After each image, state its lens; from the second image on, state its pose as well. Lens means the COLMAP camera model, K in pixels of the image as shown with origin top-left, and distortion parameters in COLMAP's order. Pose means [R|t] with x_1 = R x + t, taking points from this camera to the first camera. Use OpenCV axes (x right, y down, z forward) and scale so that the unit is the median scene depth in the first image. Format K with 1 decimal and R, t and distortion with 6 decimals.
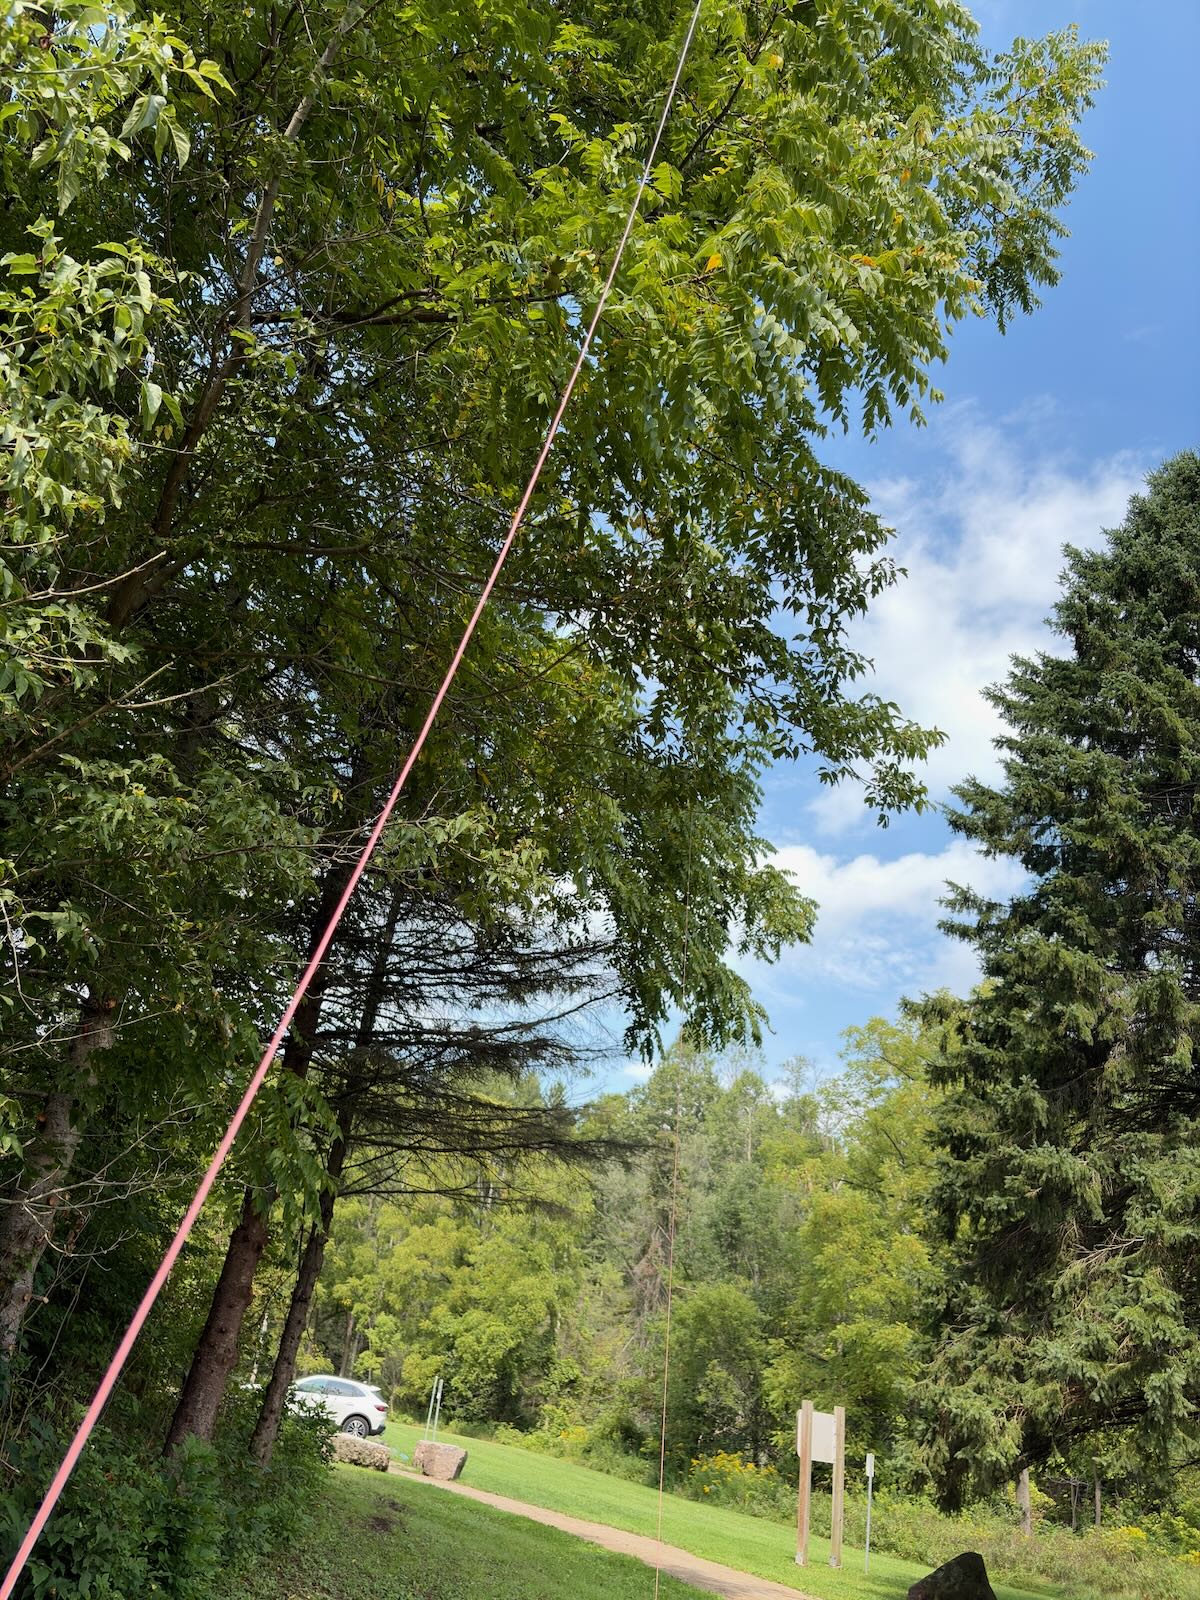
lens RADIAL K [[1233.8, 0, 579.3], [0, 1233.8, 788.3], [0, 0, 1]] dist [0.066039, -0.101302]
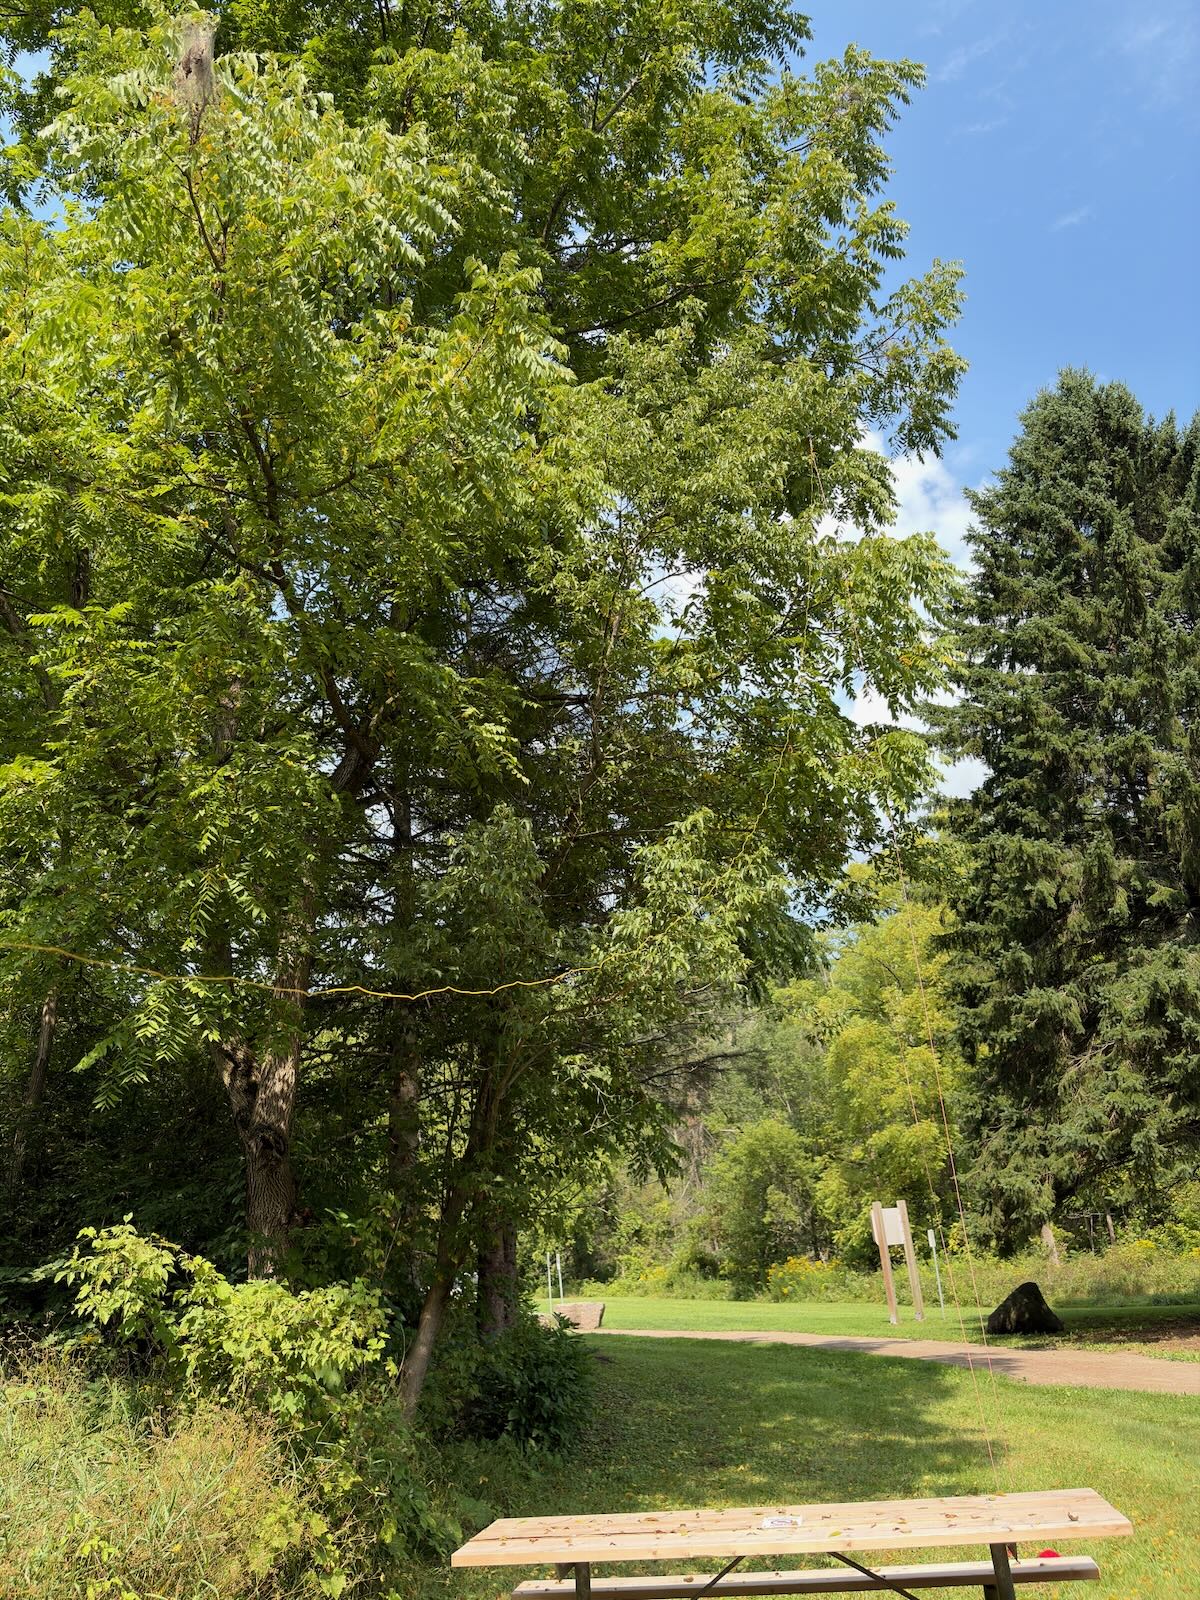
lens RADIAL K [[1231.3, 0, 600.0], [0, 1231.3, 800.0], [0, 0, 1]] dist [0.004050, -0.026282]
pose [[0.976905, -0.206762, 0.053905, -0.114246], [0.199865, 0.973437, 0.111689, -0.151819], [-0.075566, -0.098336, 0.992280, -0.264110]]
